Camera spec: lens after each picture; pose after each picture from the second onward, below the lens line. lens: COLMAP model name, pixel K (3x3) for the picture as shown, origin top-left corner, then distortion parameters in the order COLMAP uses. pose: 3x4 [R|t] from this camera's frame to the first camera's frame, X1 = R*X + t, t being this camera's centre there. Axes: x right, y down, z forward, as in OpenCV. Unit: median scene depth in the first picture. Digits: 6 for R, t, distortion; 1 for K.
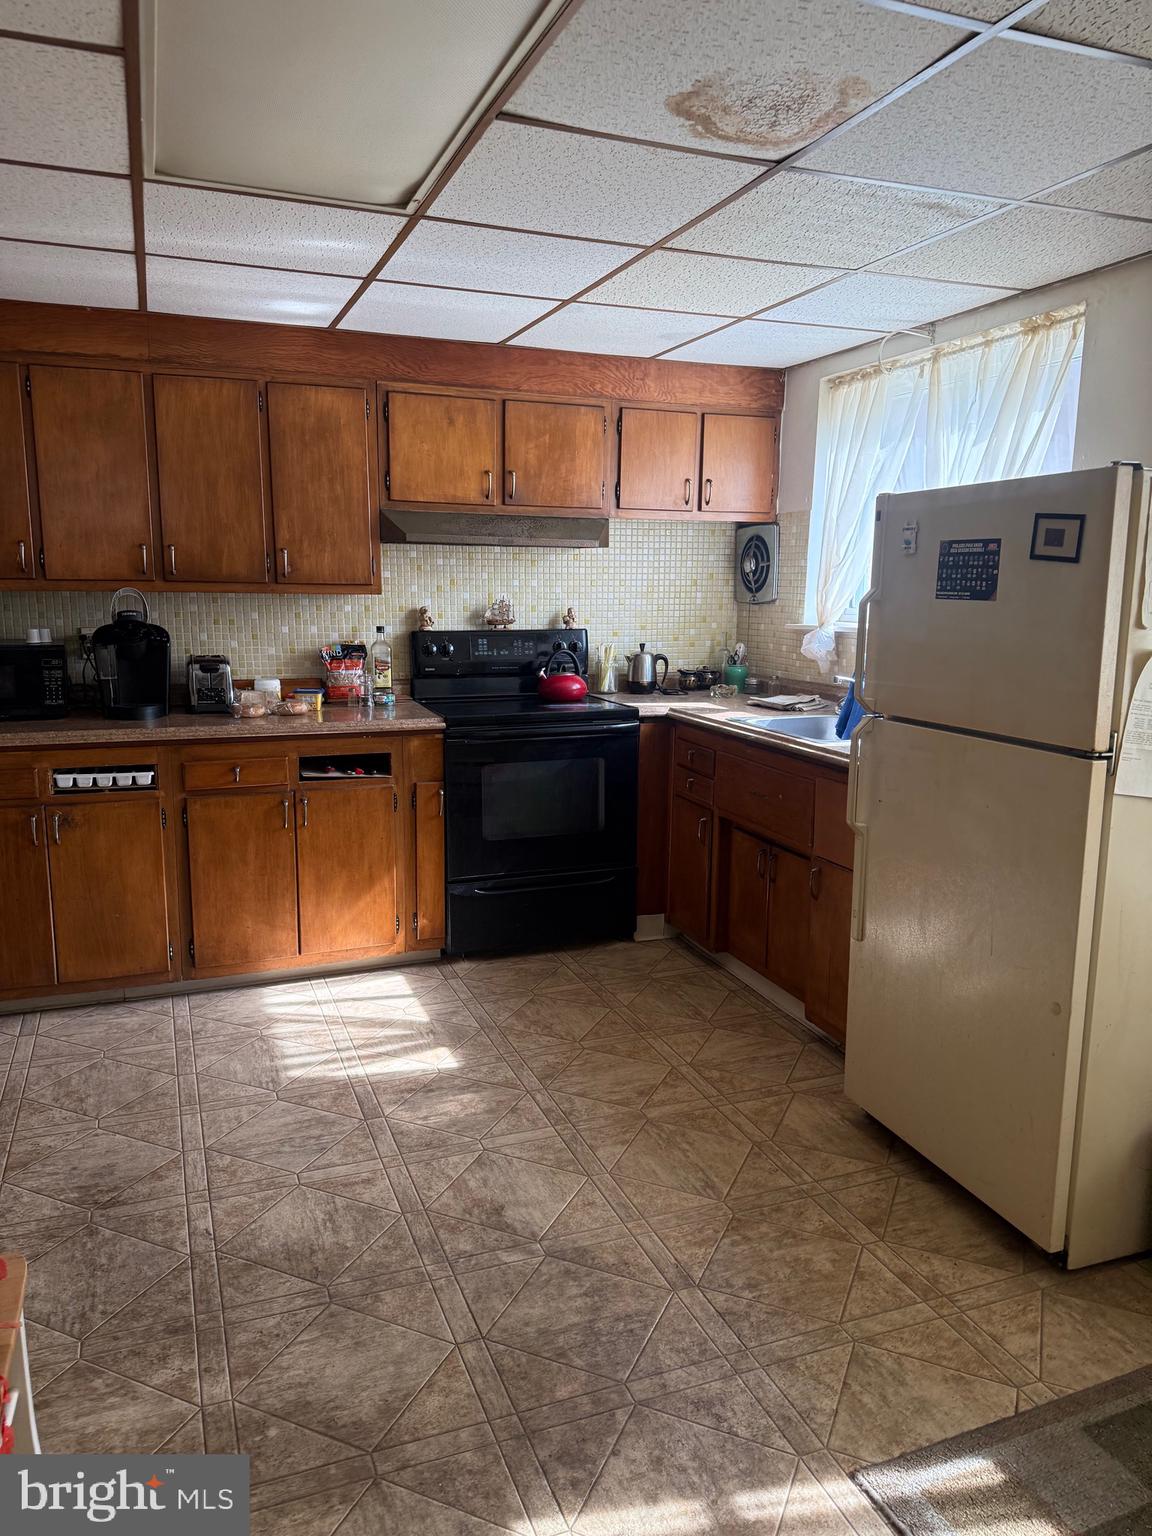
lens RADIAL K [[1079.4, 0, 570.8], [0, 1079.4, 788.3], [0, 0, 1]] dist [0.032946, -0.048586]
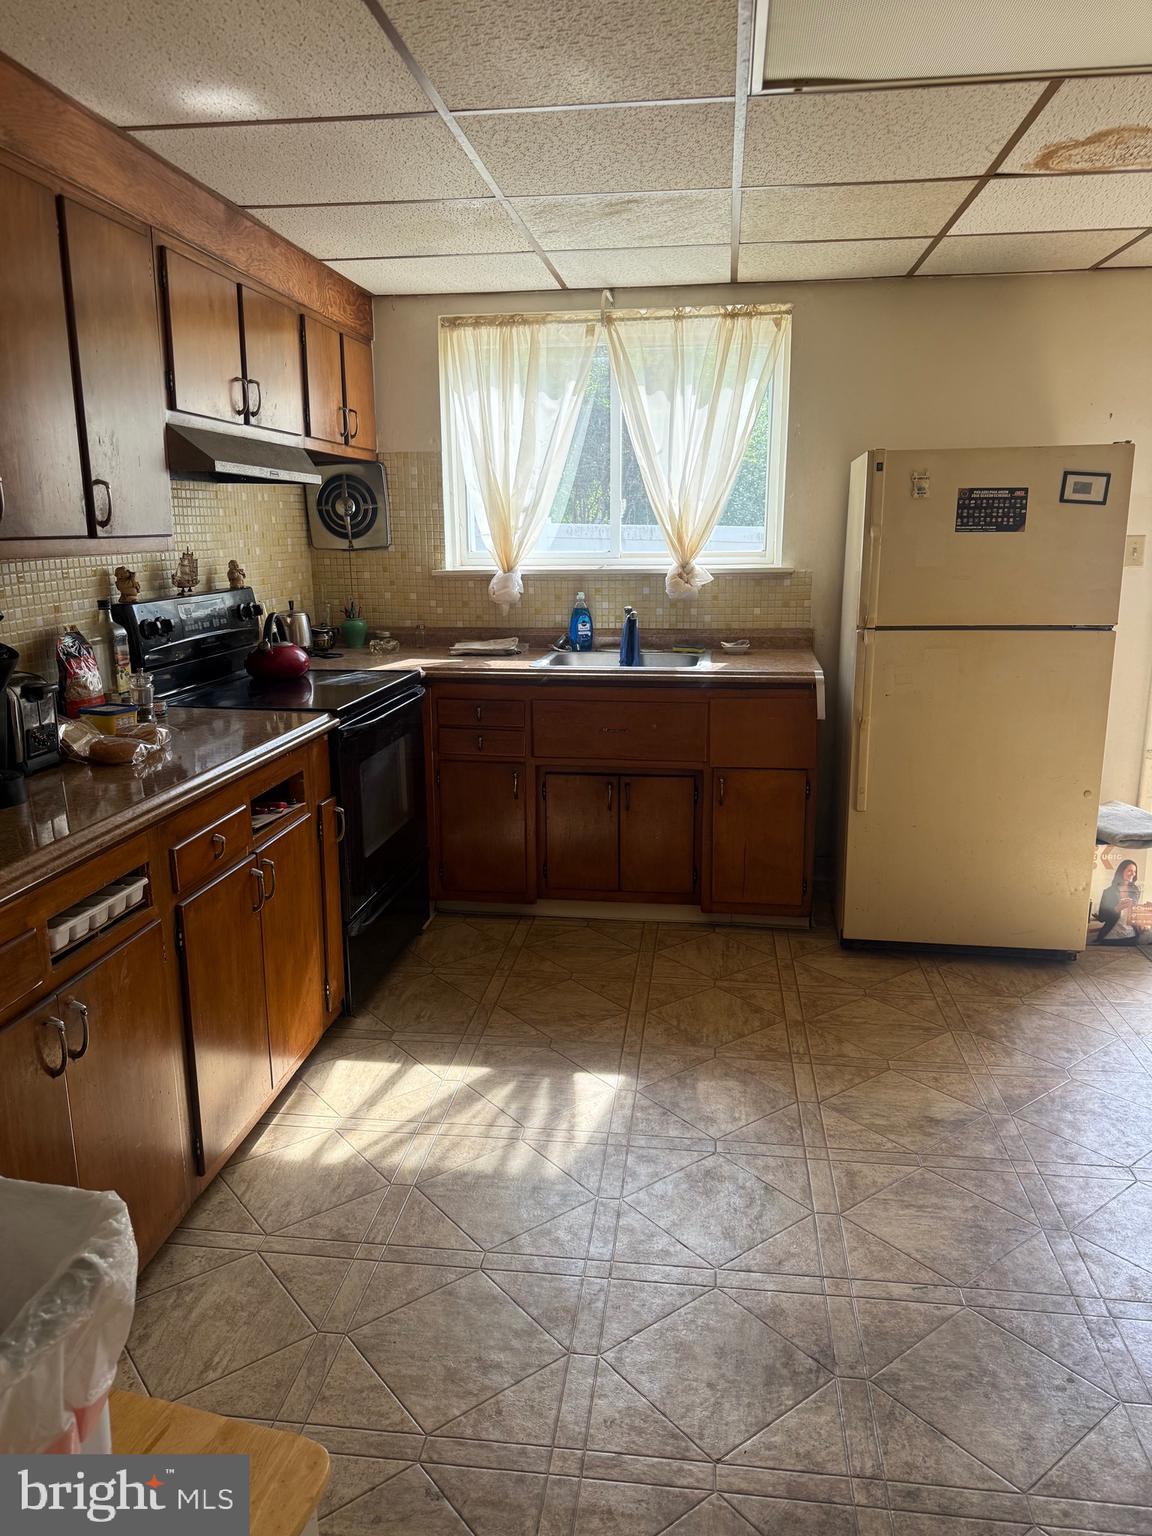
lens RADIAL K [[1079.4, 0, 563.0], [0, 1079.4, 783.8], [0, 0, 1]] dist [0.032946, -0.048586]
pose [[0.485876, -0.217289, 0.846587, -0.830758], [0.179187, 0.972795, 0.146843, -0.118250], [-0.855463, 0.080350, 0.511593, 0.572209]]
